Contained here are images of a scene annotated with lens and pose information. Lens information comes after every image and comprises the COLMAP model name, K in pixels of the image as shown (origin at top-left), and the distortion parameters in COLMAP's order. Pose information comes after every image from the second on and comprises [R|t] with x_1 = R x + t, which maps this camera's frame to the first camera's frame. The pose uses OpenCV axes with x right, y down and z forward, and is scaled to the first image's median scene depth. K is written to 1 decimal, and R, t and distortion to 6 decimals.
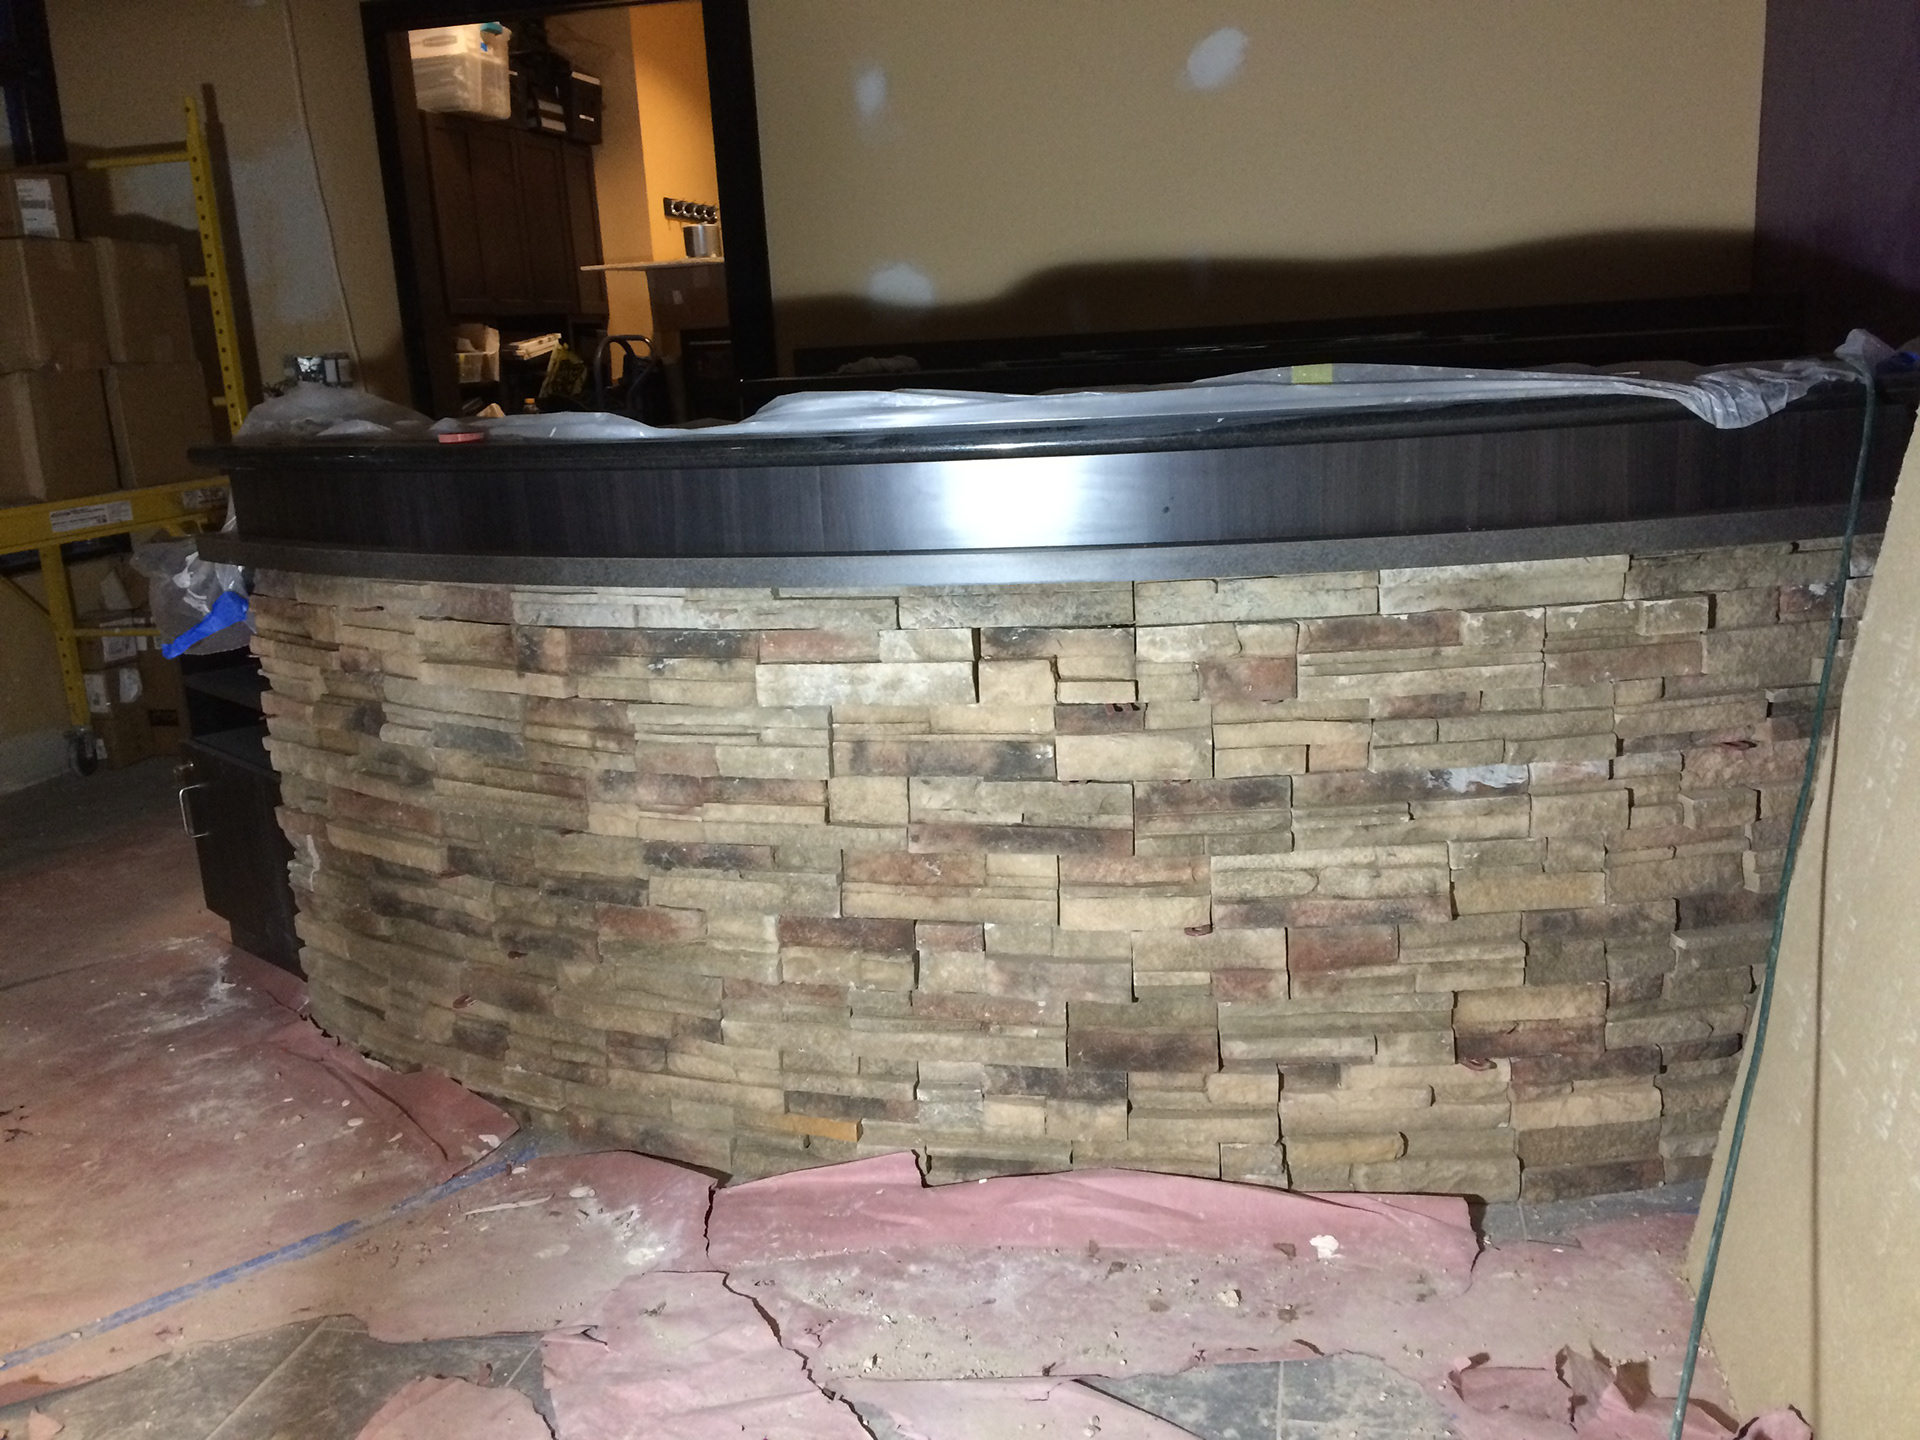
lens RADIAL K [[1648.7, 0, 960.0], [0, 1648.7, 720.0], [0, 0, 1]] dist [0.064991, -0.000125]
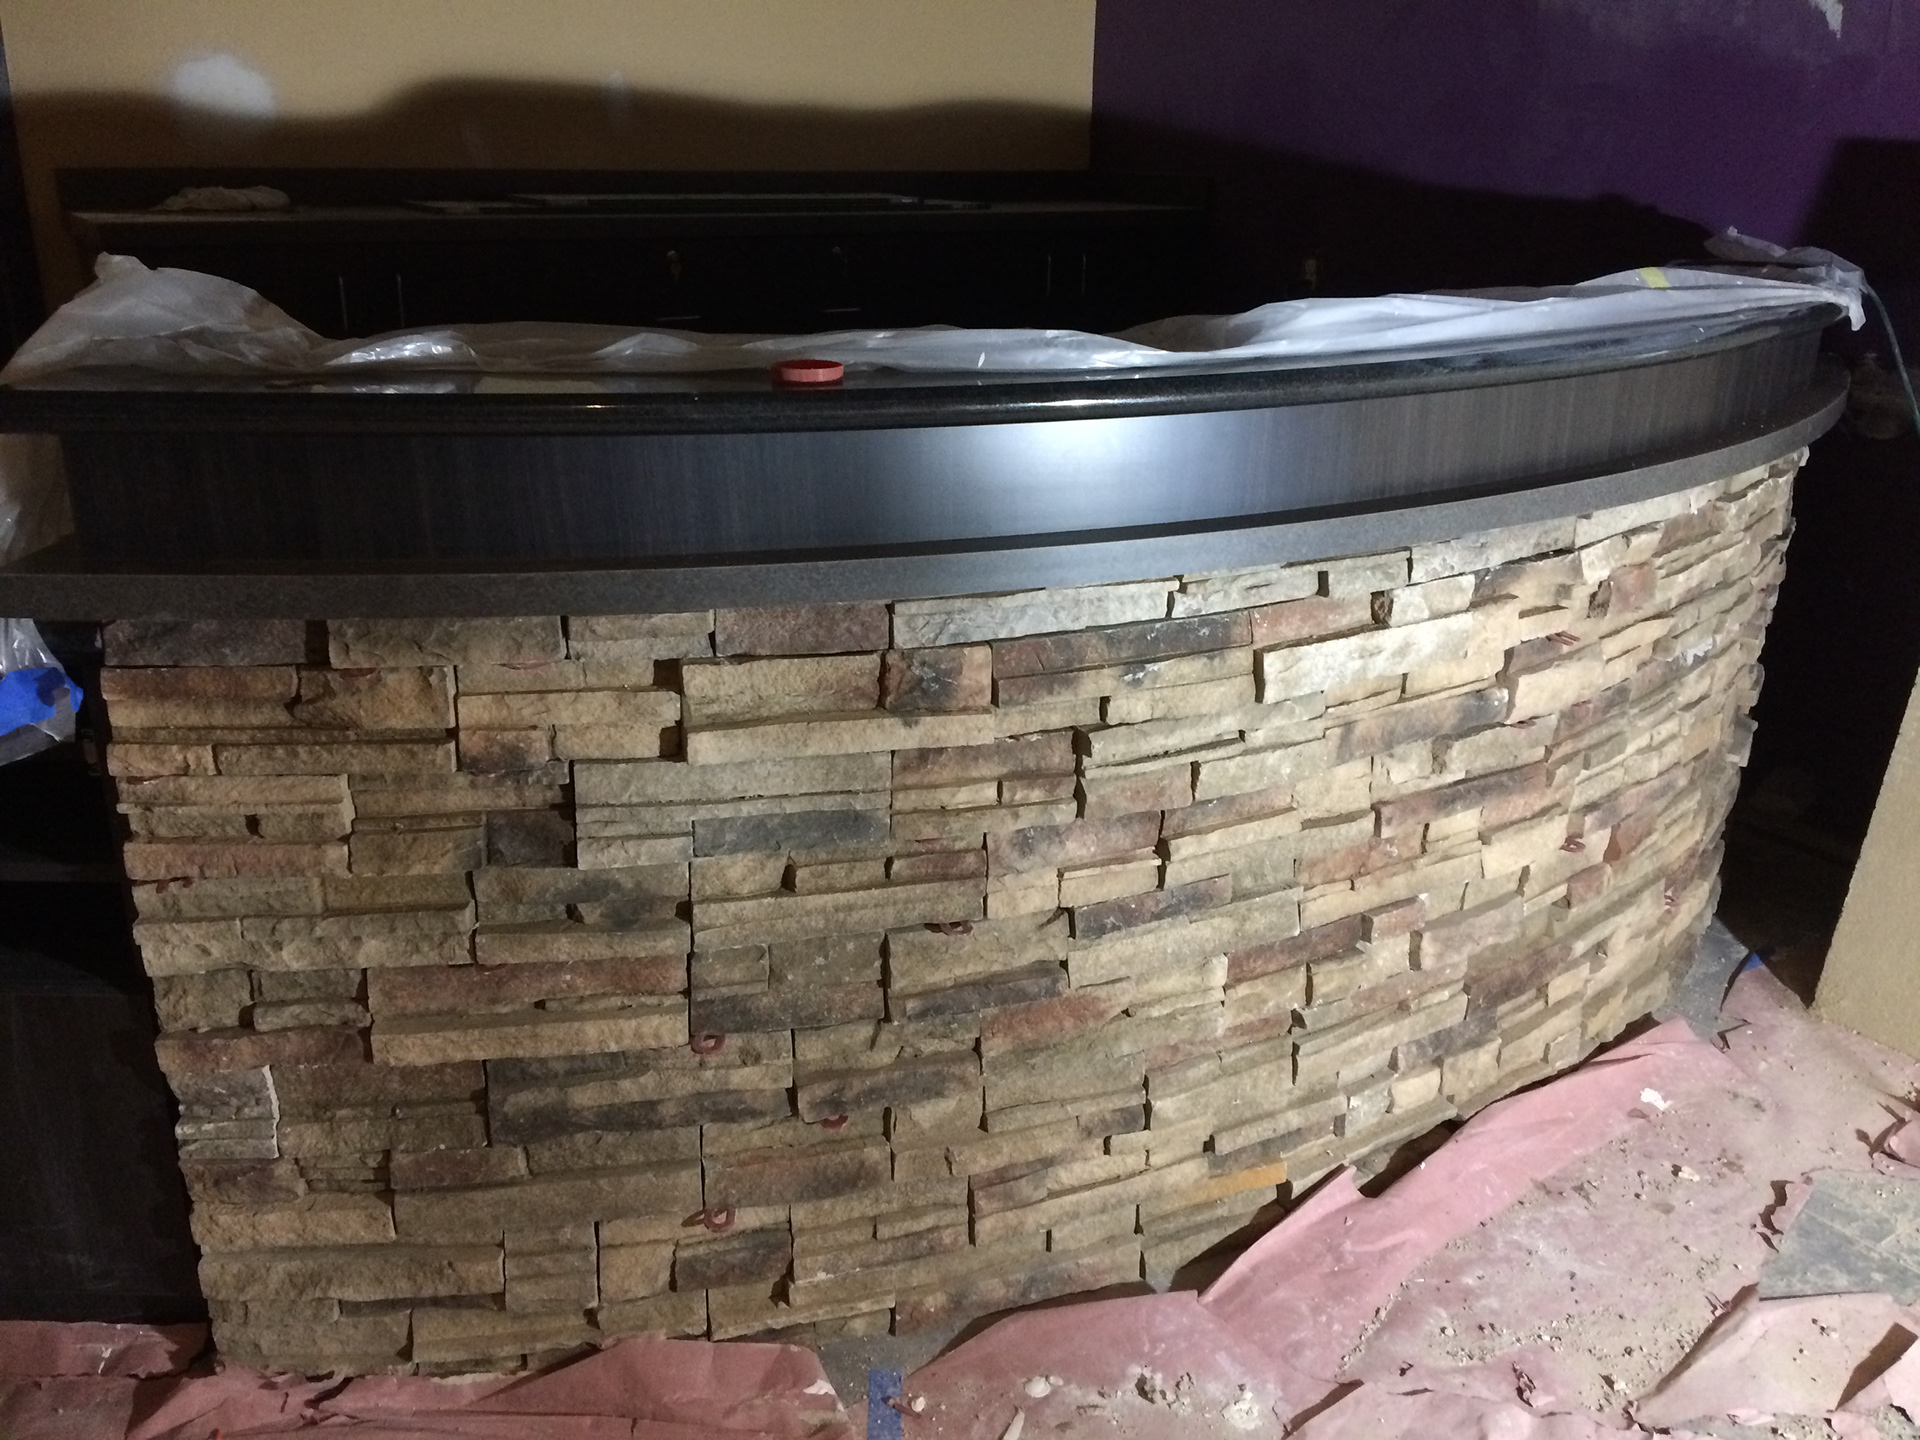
lens RADIAL K [[1617.6, 0, 960.0], [0, 1617.6, 720.0], [0, 0, 1]] dist [0.121114, -0.180622]
pose [[0.685727, -0.187858, 0.703198, -0.739605], [0.114635, 0.981936, 0.150535, -0.129441], [-0.718775, -0.022615, 0.694875, 0.540325]]
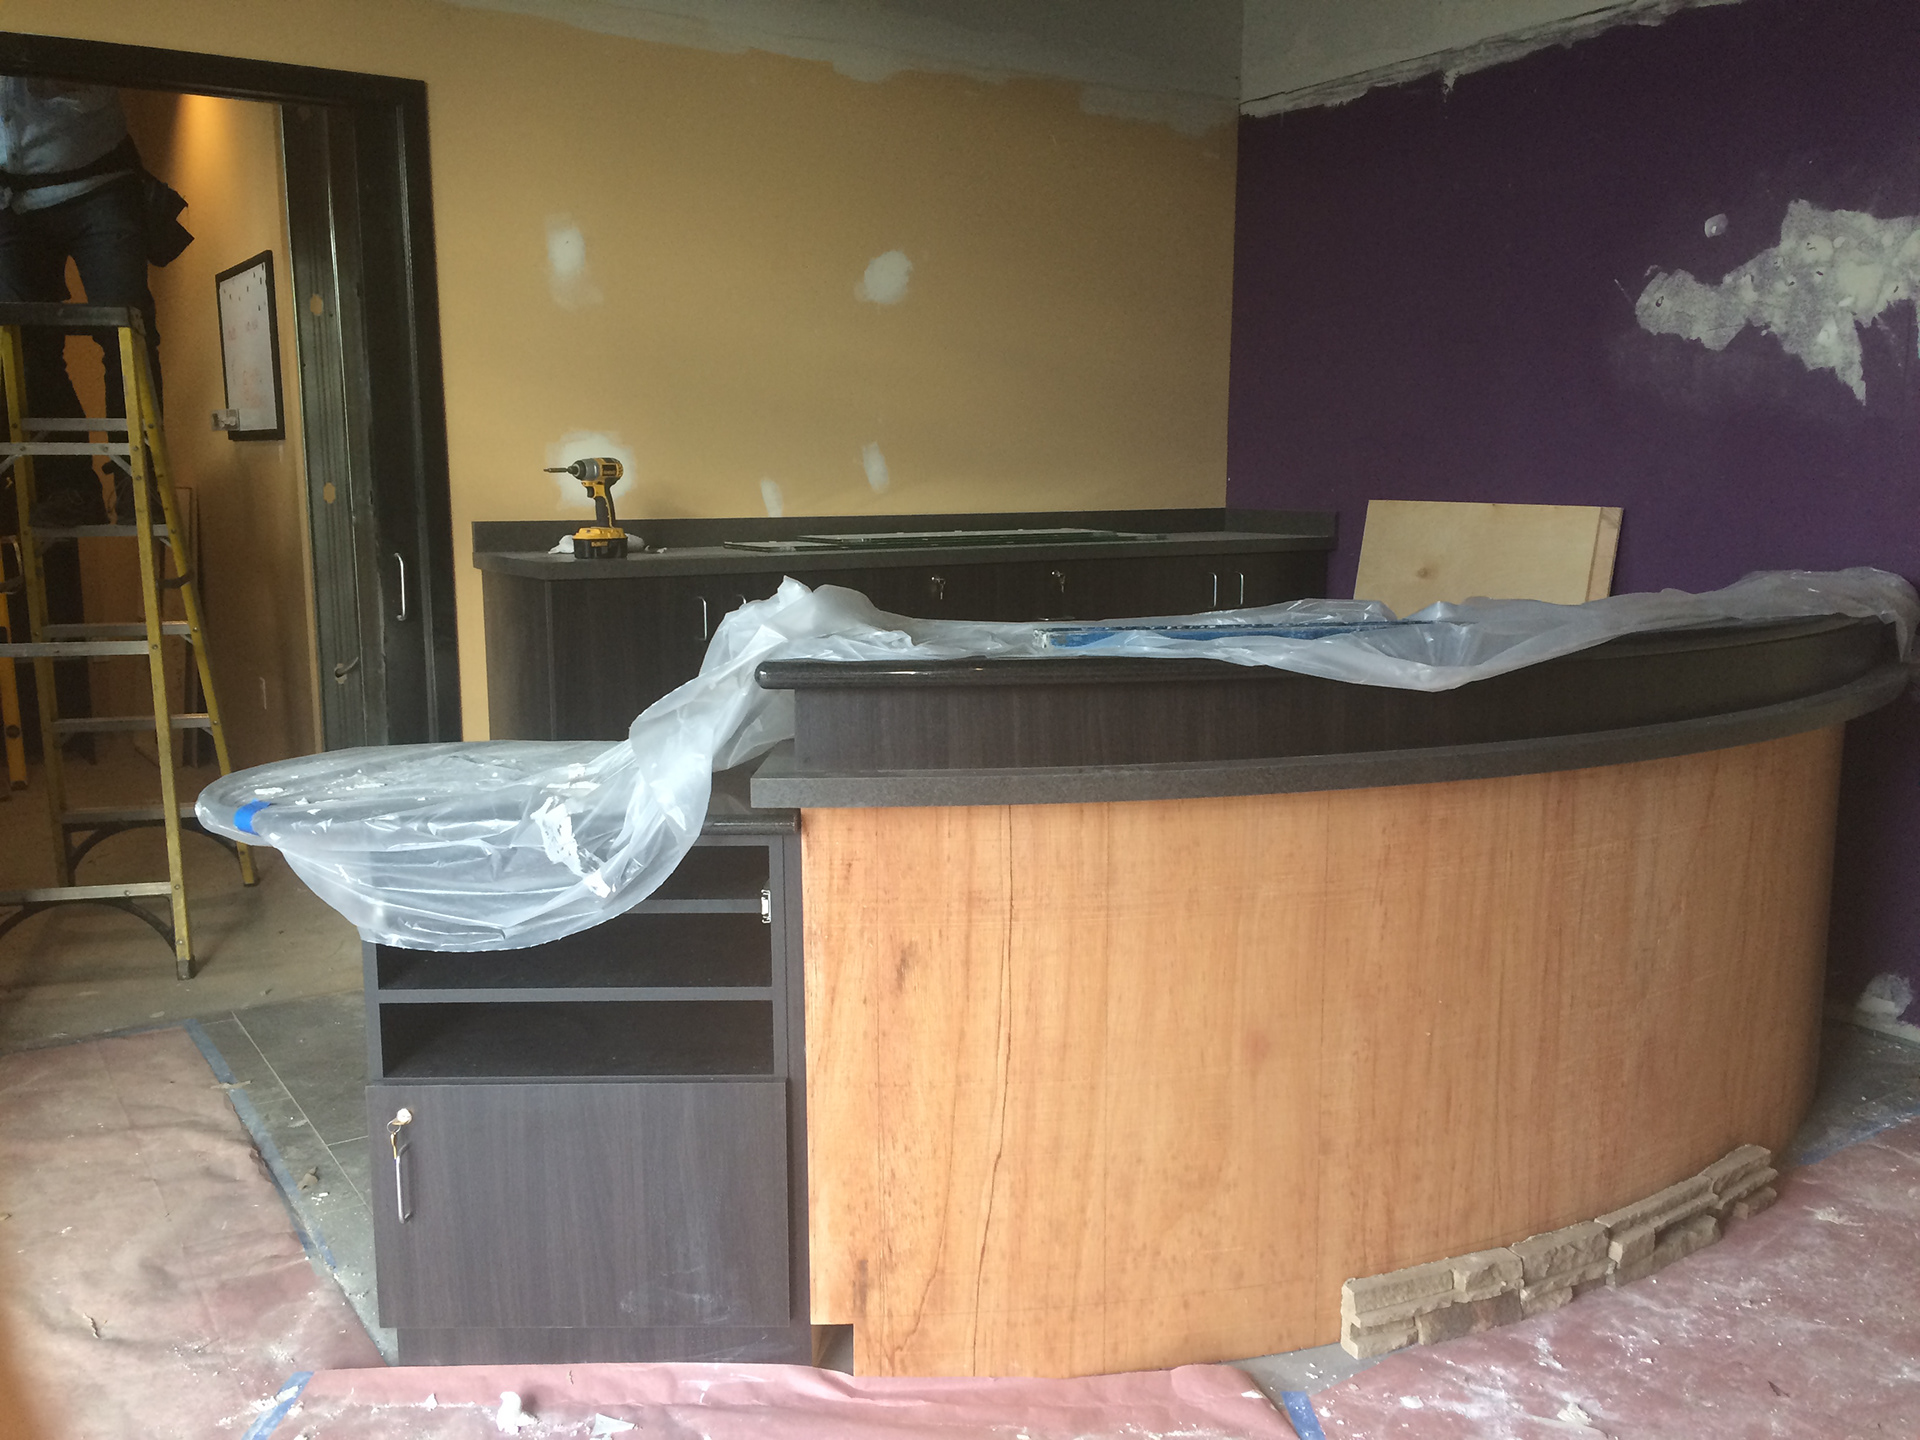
lens RADIAL K [[1617.6, 0, 960.0], [0, 1617.6, 720.0], [0, 0, 1]] dist [0.121114, -0.180622]
pose [[0.684779, -0.059371, 0.726328, -1.128578], [0.129388, 0.990746, -0.041002, -0.110728], [-0.717172, 0.122055, 0.686124, 0.498676]]
